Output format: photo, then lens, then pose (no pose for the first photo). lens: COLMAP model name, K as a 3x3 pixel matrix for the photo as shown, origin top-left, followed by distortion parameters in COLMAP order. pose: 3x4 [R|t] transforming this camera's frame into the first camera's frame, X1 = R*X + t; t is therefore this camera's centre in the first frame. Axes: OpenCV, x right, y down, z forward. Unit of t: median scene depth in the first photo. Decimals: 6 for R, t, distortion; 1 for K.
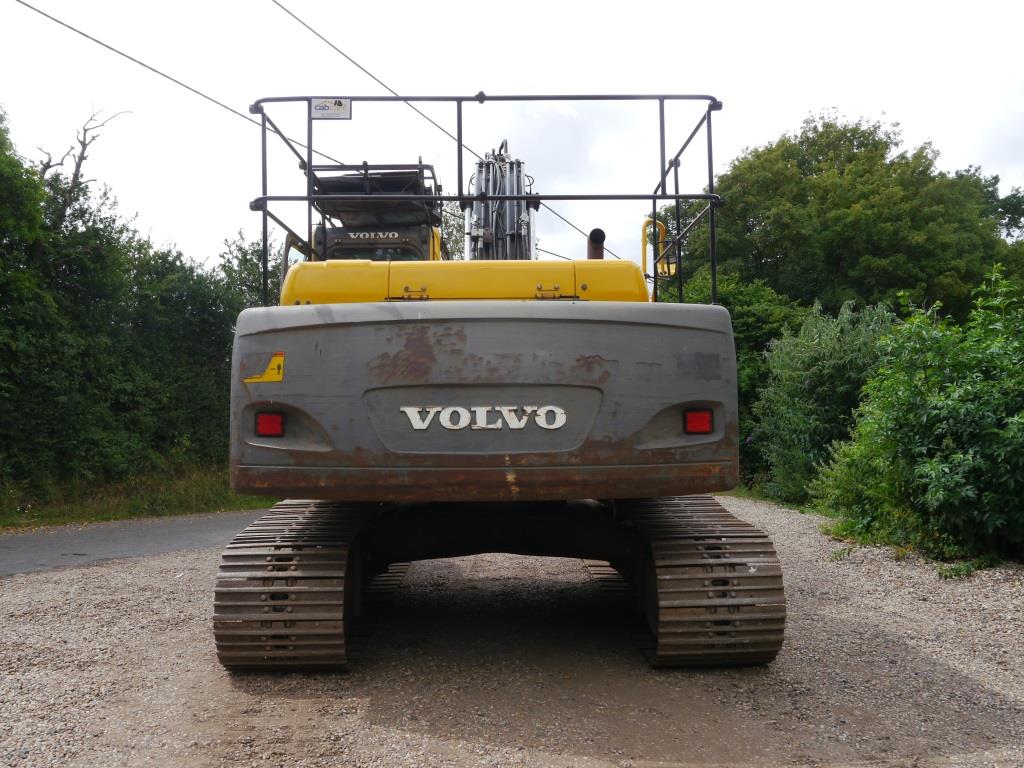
lens RADIAL K [[872.2, 0, 512.0], [0, 872.2, 384.0], [0, 0, 1]] dist [-0.009717, -0.005377]
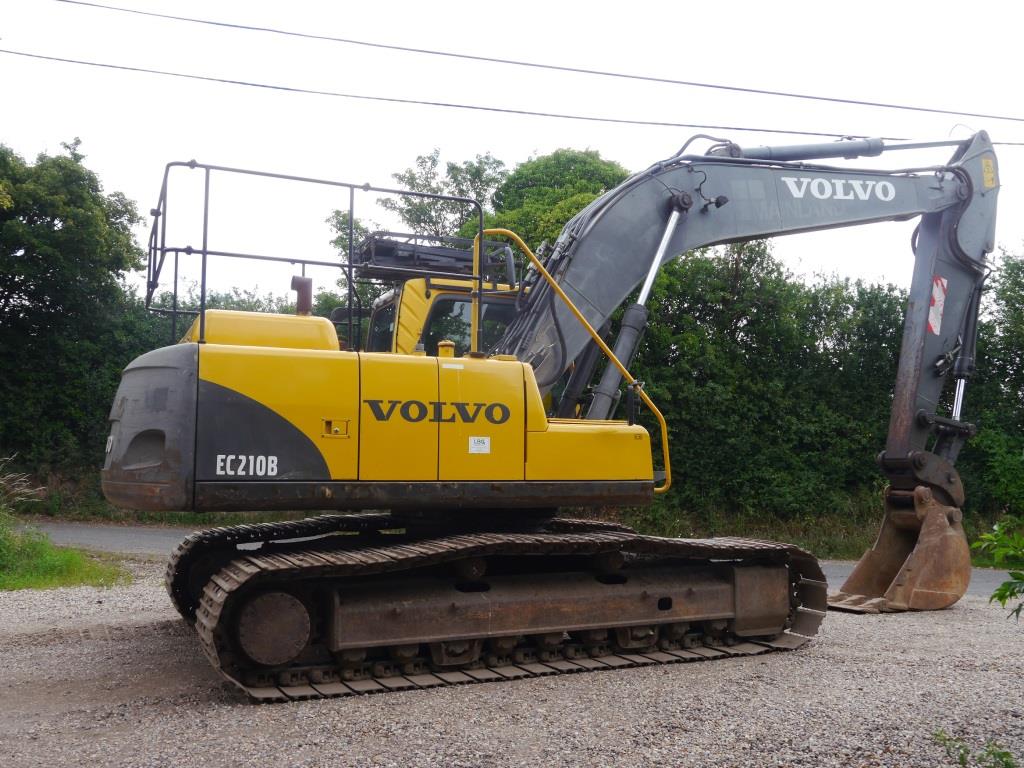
lens RADIAL K [[926.3, 0, 512.0], [0, 926.3, 384.0], [0, 0, 1]] dist [-0.011773, -0.001205]
pose [[0.411957, -0.072103, -0.908346, 0.446374], [0.028863, 0.997397, -0.066082, 0.015640], [0.910746, 0.001005, 0.412965, 0.271080]]
